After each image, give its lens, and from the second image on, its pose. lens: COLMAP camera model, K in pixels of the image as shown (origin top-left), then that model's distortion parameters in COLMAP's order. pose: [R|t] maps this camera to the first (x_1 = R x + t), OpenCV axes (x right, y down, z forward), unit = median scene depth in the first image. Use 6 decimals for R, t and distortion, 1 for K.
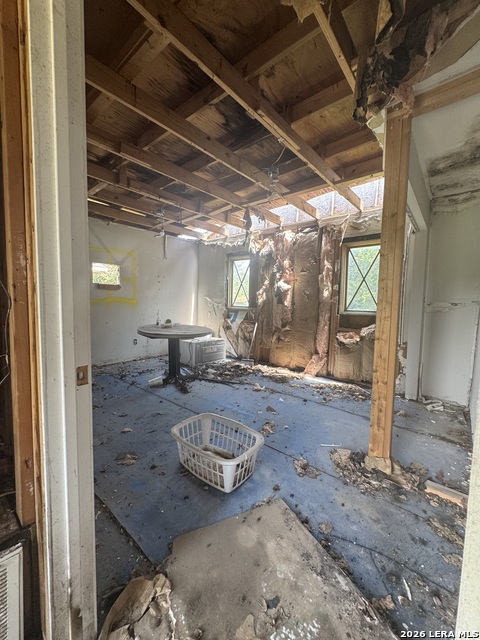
lens RADIAL K [[257.7, 0, 234.9], [0, 257.7, 320.3], [0, 0, 1]] dist [-0.010208, 0.001325]
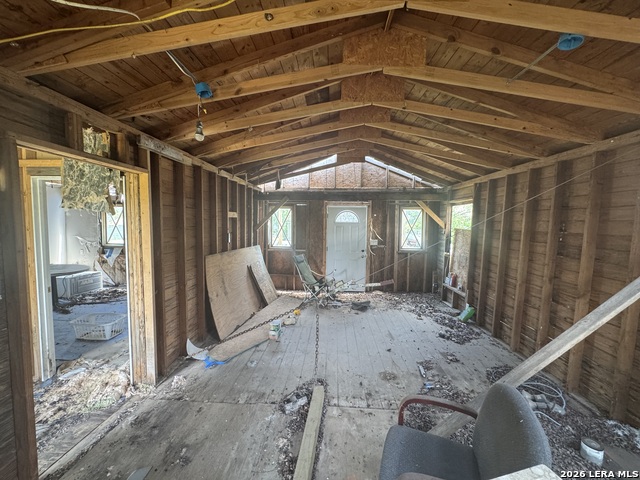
lens RADIAL K [[257.7, 0, 321.8], [0, 257.7, 240.1], [0, 0, 1]] dist [-0.010208, 0.001325]
pose [[0.776579, -0.047183, 0.628251, 0.025717], [0.046371, 0.998768, 0.017691, -0.067454], [-0.628311, 0.015394, 0.777810, -0.817138]]
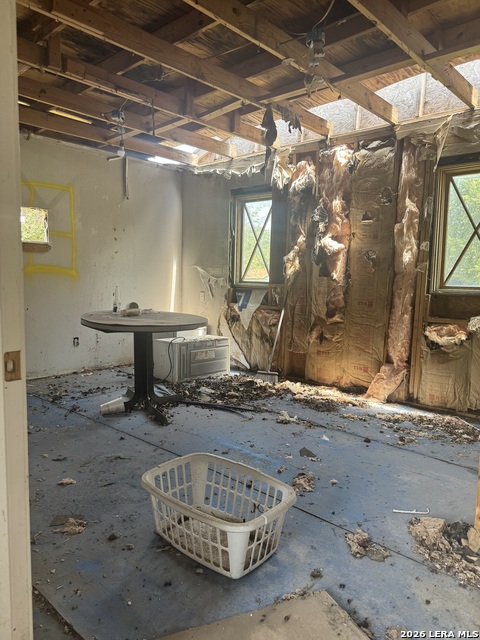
lens RADIAL K [[450.2, 0, 227.1], [0, 450.2, 323.8], [0, 0, 1]] dist [0.049147, -0.062733]
pose [[0.999204, 0.003279, -0.039755, -0.002735], [-0.002080, 0.999543, 0.030169, 0.015440], [0.039835, -0.030062, 0.998754, -0.022985]]
